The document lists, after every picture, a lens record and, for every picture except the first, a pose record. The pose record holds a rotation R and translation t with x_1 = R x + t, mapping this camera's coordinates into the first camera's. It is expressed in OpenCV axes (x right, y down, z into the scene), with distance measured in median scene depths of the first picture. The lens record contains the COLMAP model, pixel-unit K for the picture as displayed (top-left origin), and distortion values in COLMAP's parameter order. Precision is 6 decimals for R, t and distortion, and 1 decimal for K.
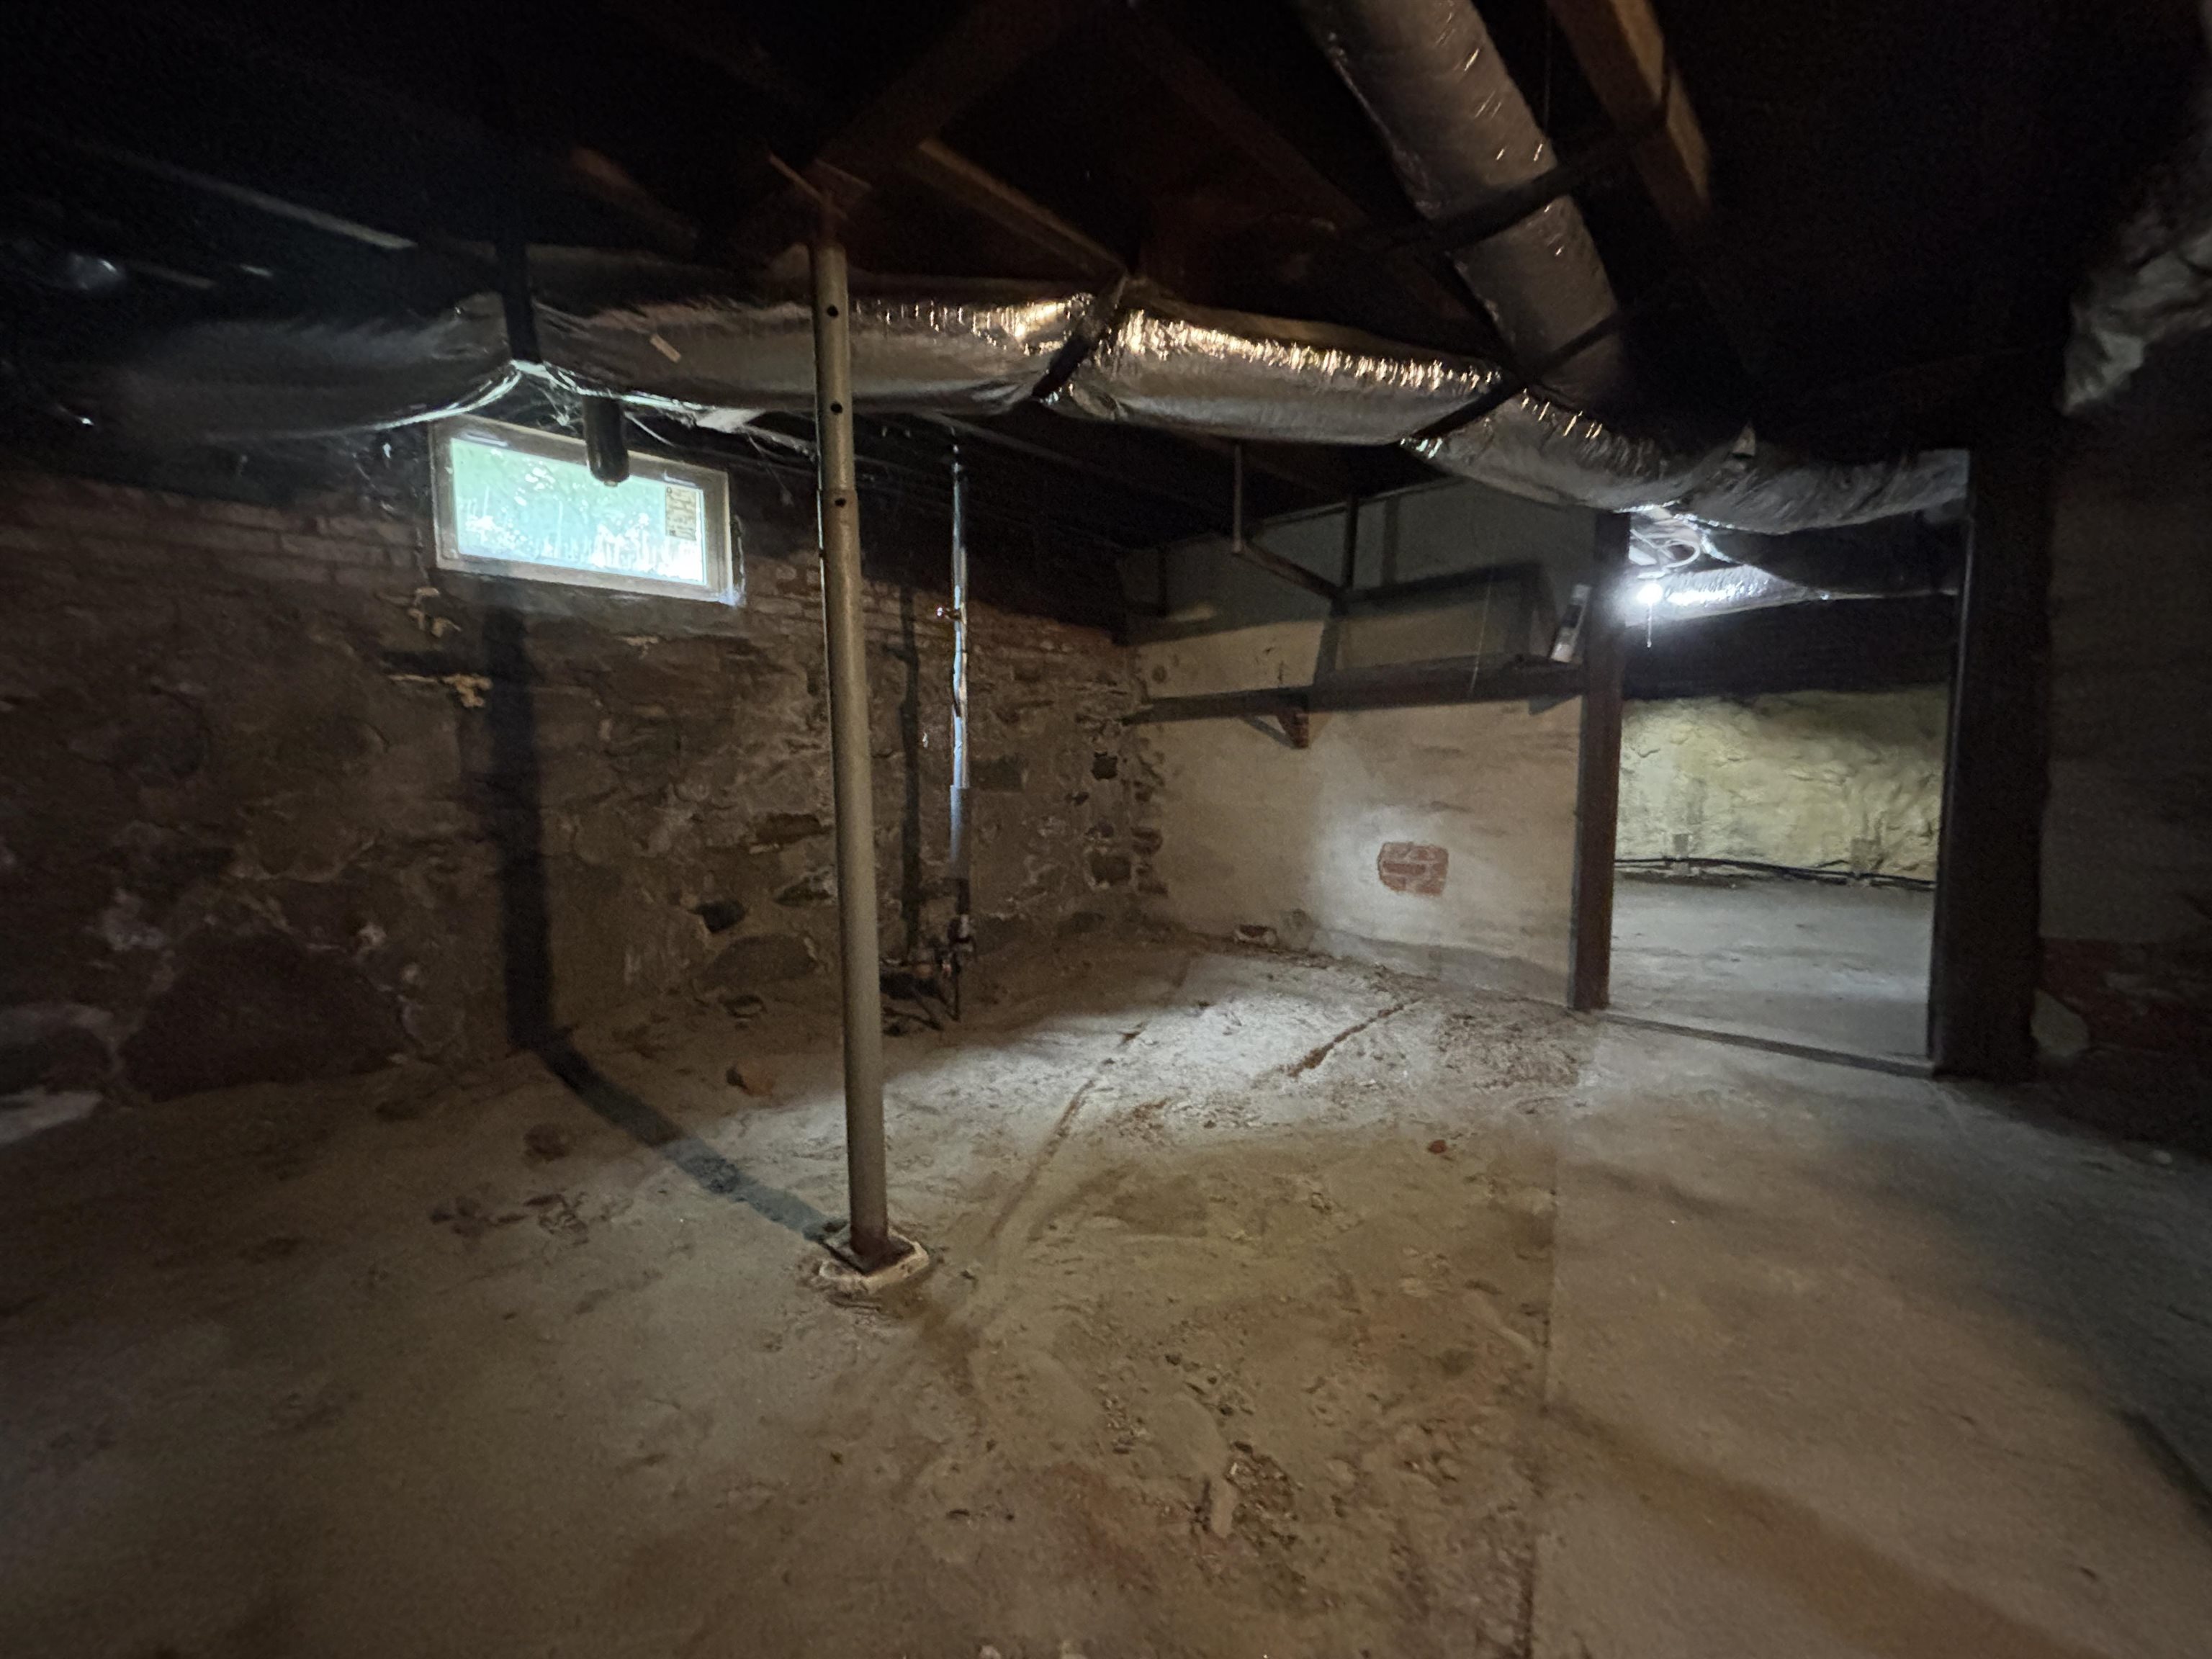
lens RADIAL K [[887.3, 0, 1108.0], [0, 887.3, 839.8], [0, 0, 1]] dist [0.007391, 0.000879]
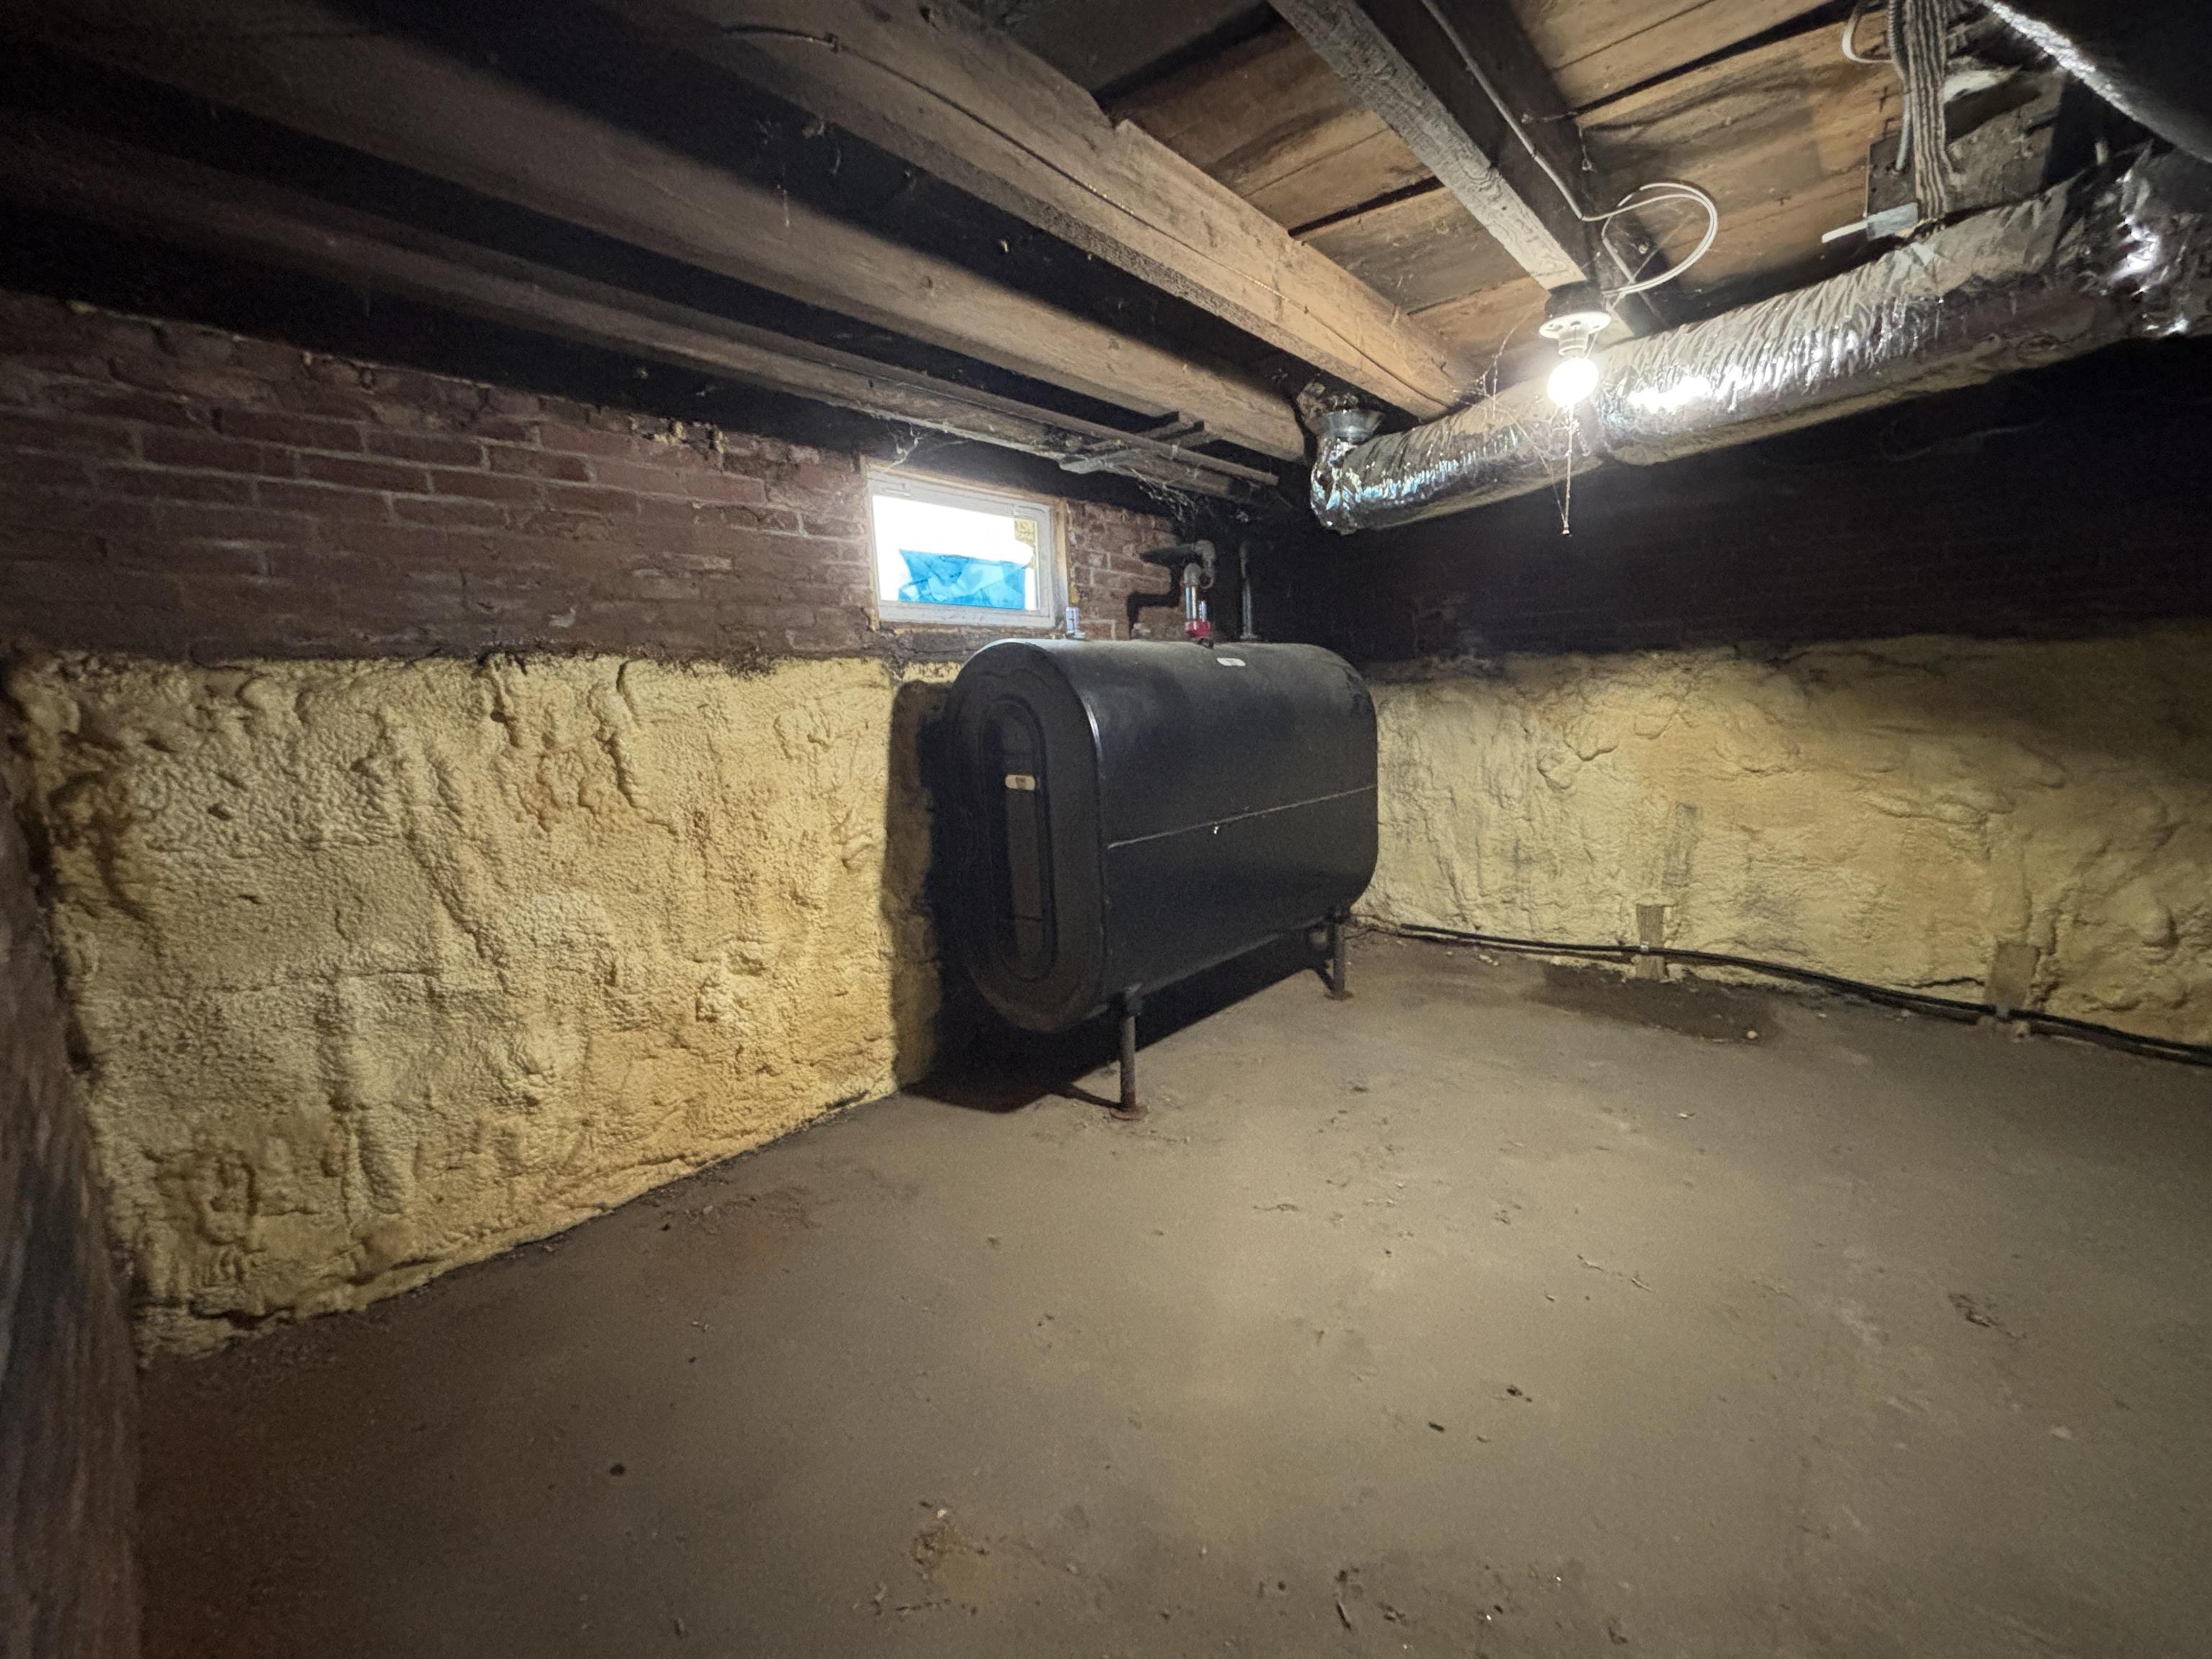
lens RADIAL K [[887.3, 0, 1104.6], [0, 887.3, 825.7], [0, 0, 1]] dist [0.007391, 0.000879]
pose [[0.999969, -0.000080, 0.007900, 0.346496], [-0.000230, 0.999228, 0.039296, -0.084321], [-0.007897, -0.039296, 0.999196, 0.523498]]
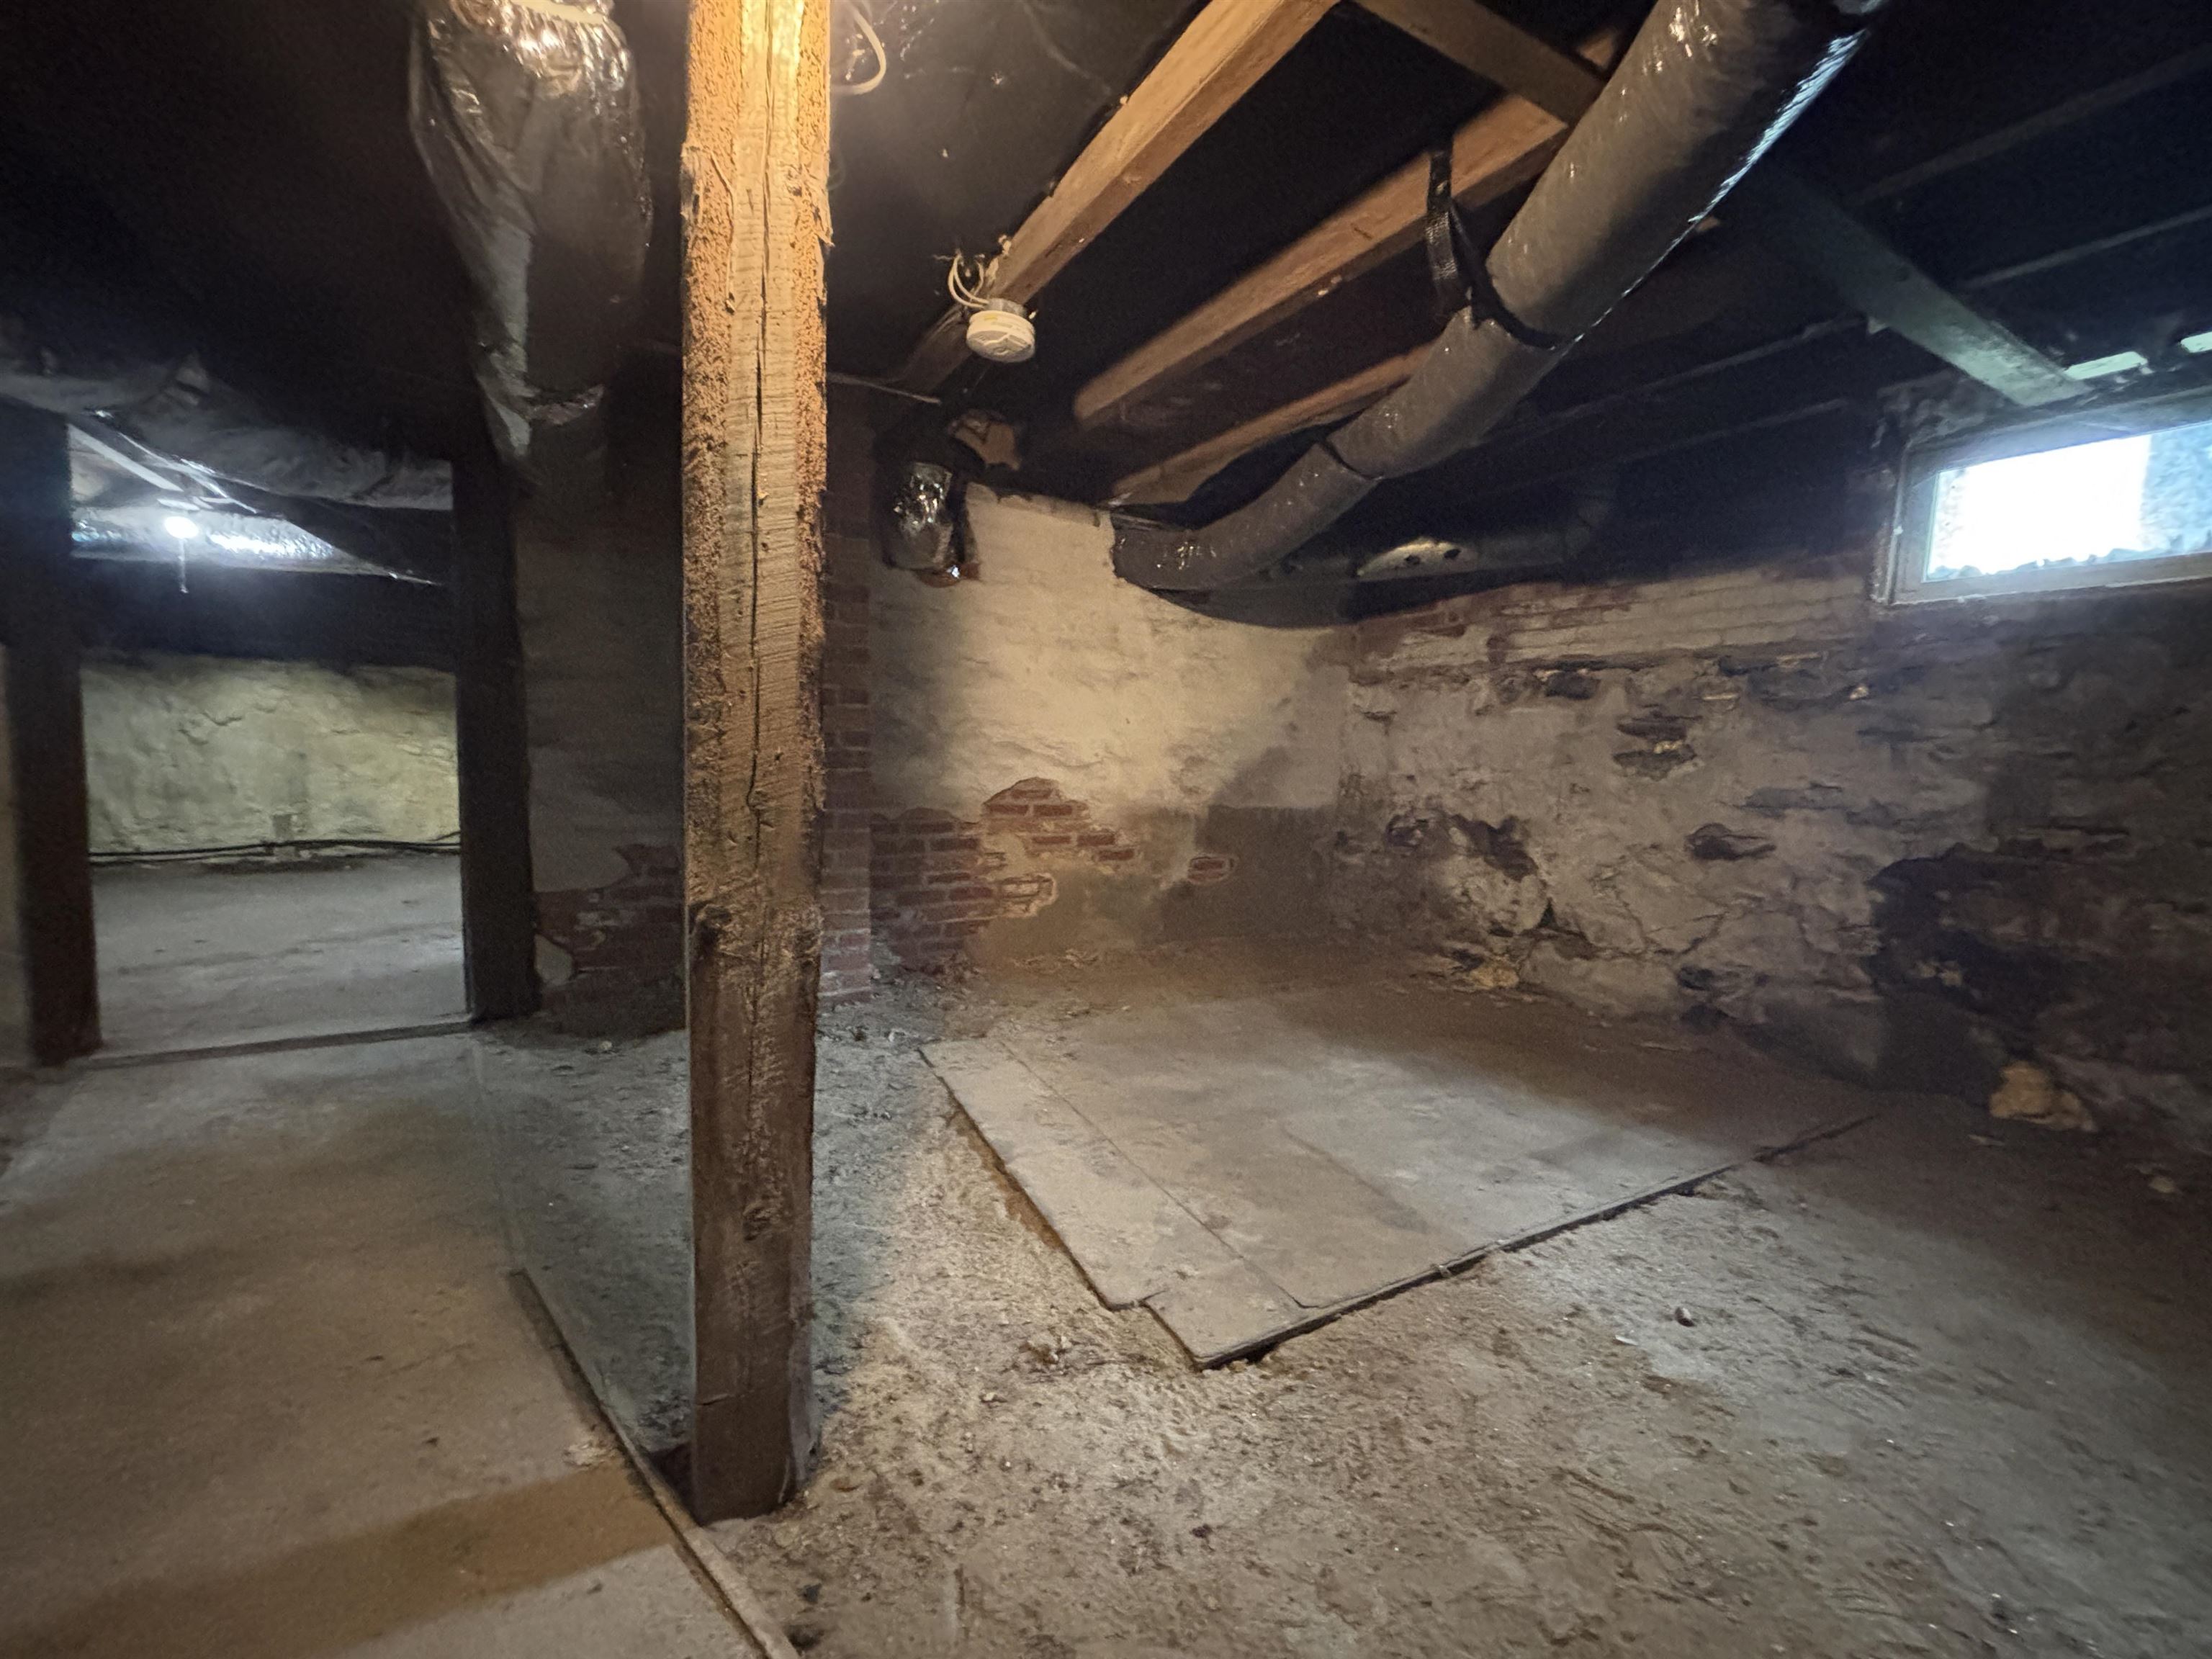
lens RADIAL K [[887.3, 0, 1100.1], [0, 887.3, 822.9], [0, 0, 1]] dist [0.007391, 0.000879]
pose [[0.290427, -0.059764, 0.955029, 0.039605], [0.047373, 0.997722, 0.048029, -0.002676], [-0.955724, 0.031294, 0.292597, -0.033300]]
